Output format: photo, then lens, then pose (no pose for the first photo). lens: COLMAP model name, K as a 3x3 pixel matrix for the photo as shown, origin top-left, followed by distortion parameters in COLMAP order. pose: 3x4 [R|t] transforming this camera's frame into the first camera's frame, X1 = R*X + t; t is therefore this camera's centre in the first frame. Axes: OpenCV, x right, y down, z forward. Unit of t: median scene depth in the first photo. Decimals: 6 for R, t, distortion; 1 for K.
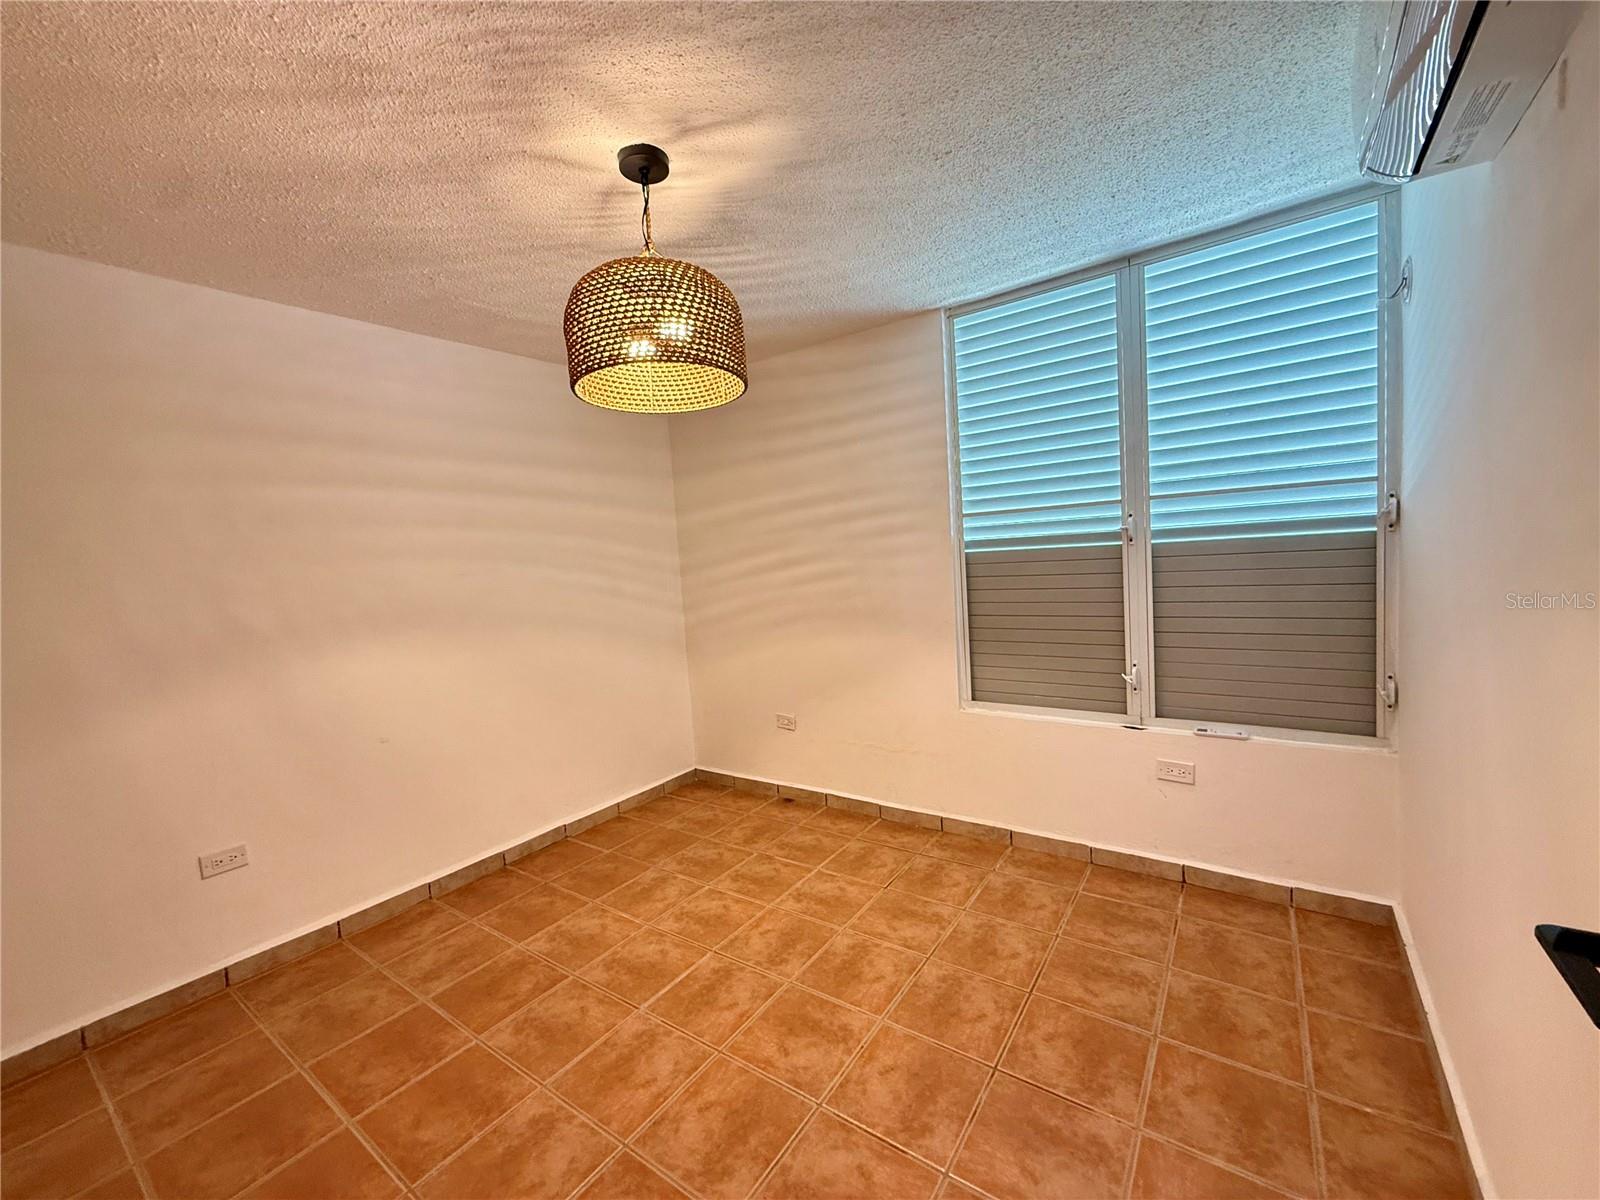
lens RADIAL K [[639.1, 0, 797.8], [0, 639.1, 603.0], [0, 0, 1]] dist [0.001088, -0.000639]
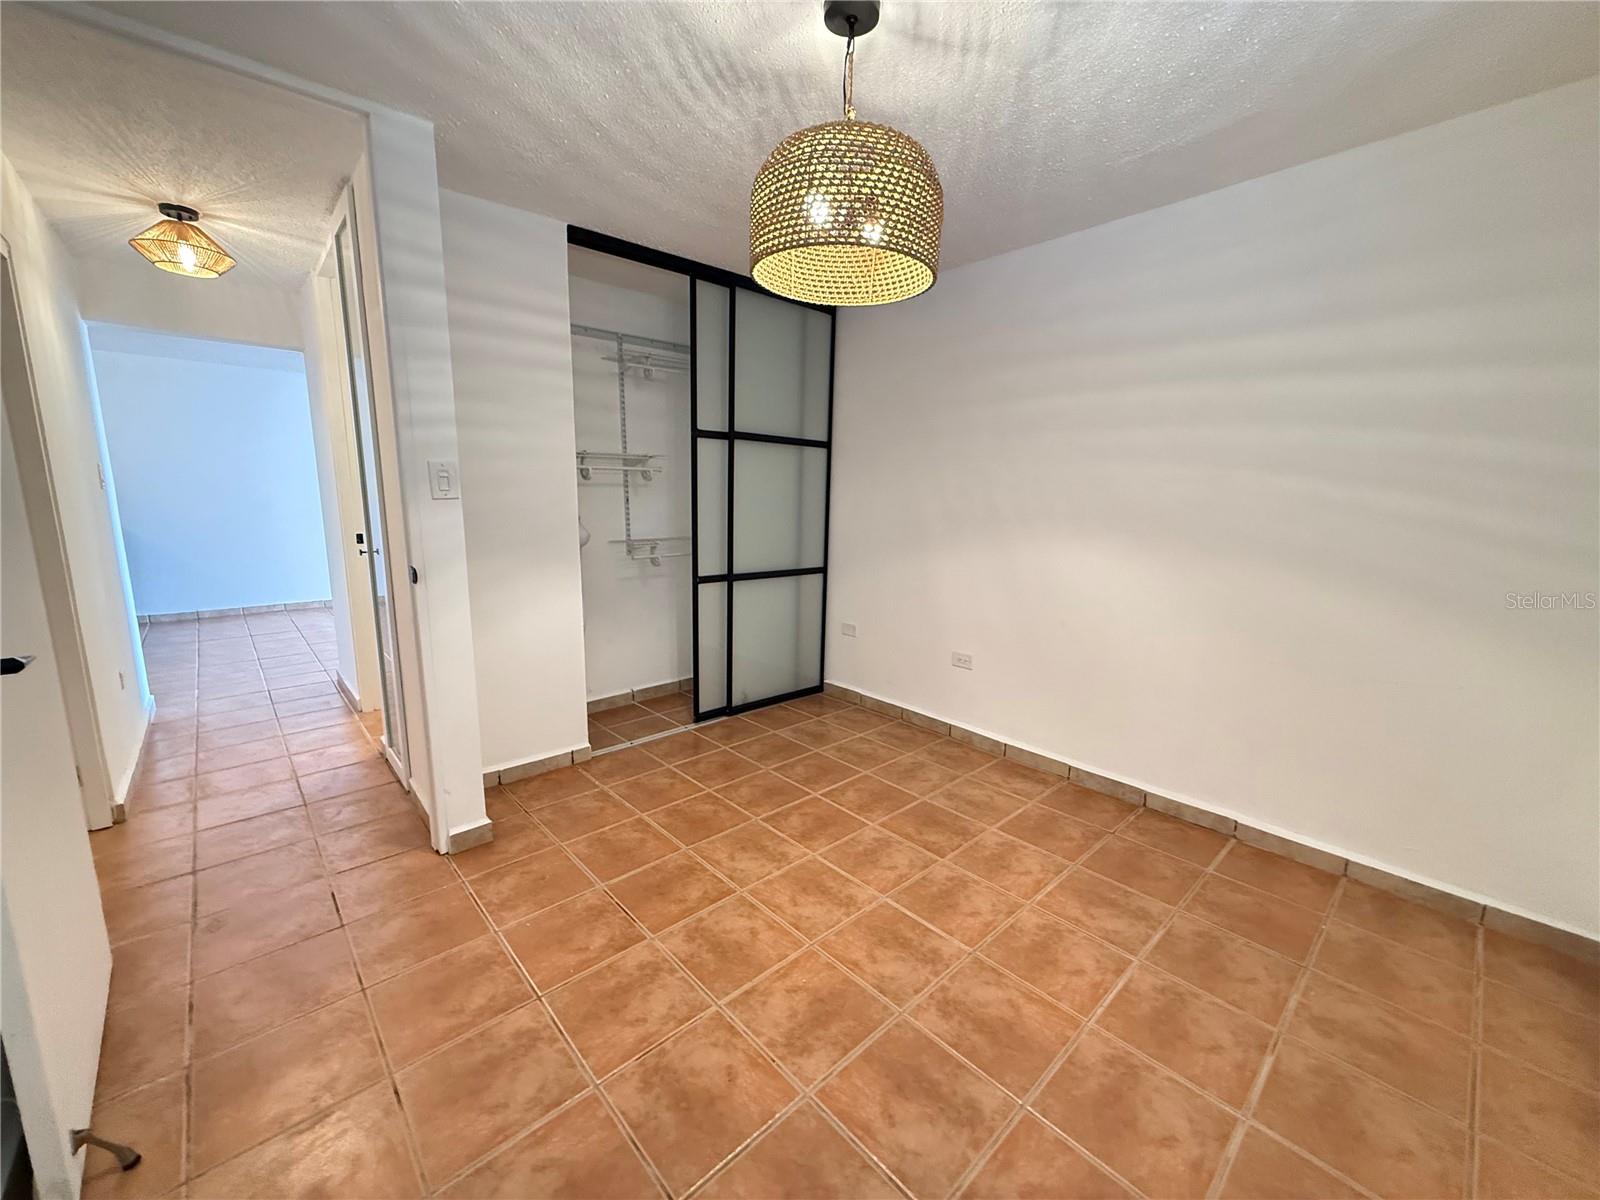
lens RADIAL K [[639.1, 0, 796.1], [0, 639.1, 600.2], [0, 0, 1]] dist [0.001088, -0.000639]
pose [[-0.216515, 0.224299, -0.950164, 0.595366], [-0.075255, 0.966520, 0.245309, -0.077115], [0.973374, 0.124617, -0.192387, 0.877952]]
